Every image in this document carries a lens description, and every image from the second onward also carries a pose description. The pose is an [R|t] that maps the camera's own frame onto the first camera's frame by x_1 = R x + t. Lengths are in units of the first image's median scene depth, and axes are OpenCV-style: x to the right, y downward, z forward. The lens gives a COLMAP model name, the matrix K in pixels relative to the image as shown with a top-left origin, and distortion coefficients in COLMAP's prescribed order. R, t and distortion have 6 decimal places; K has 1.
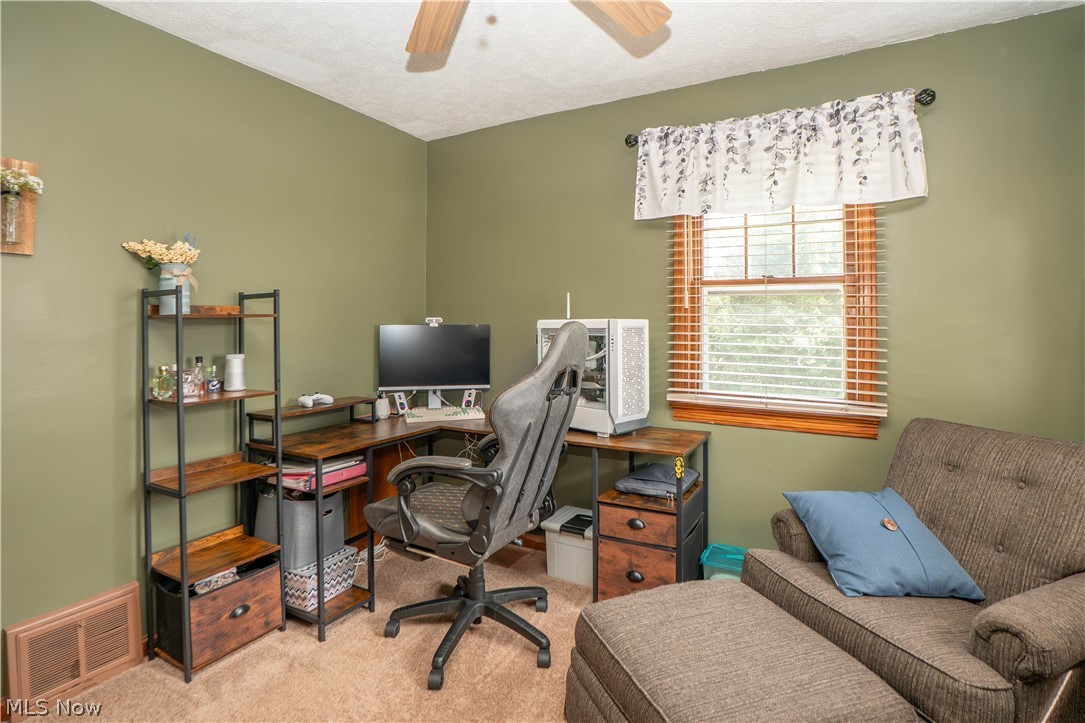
lens RADIAL K [[561.4, 0, 540.9], [0, 561.4, 323.5], [0, 0, 1]] dist [-0.019229, -0.000287]
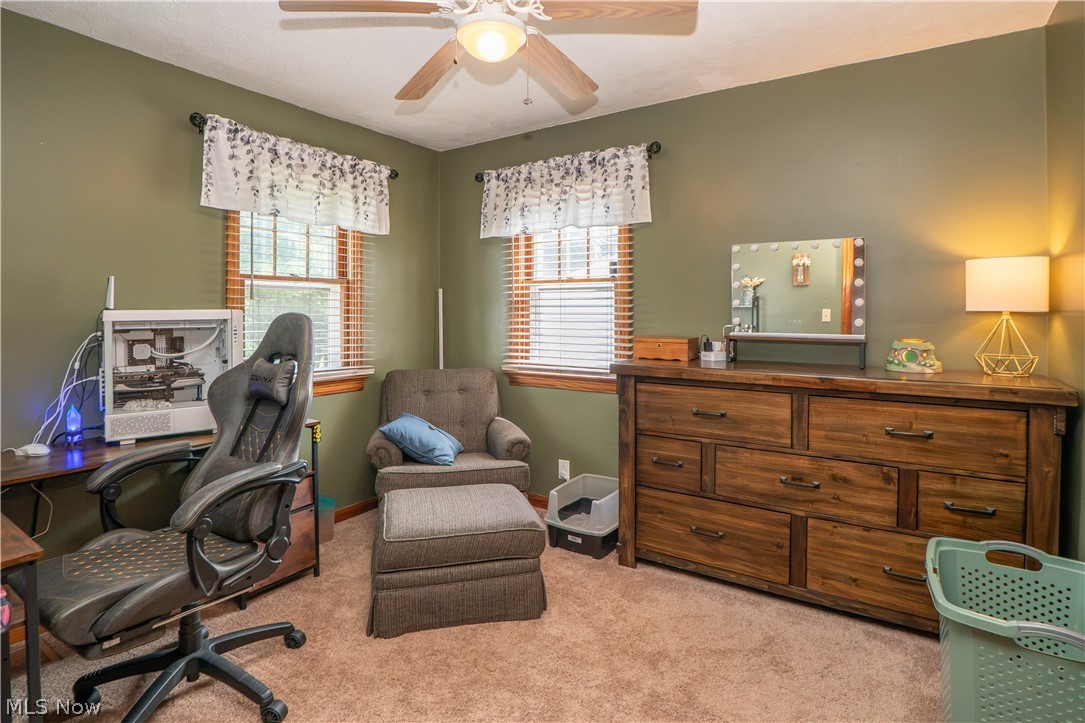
lens RADIAL K [[561.4, 0, 540.9], [0, 561.4, 323.5], [0, 0, 1]] dist [-0.019229, -0.000287]
pose [[0.056984, -0.025513, 0.998049, -0.818325], [0.004030, 0.999671, 0.025324, -0.006676], [-0.998367, 0.002579, 0.057068, 0.408292]]
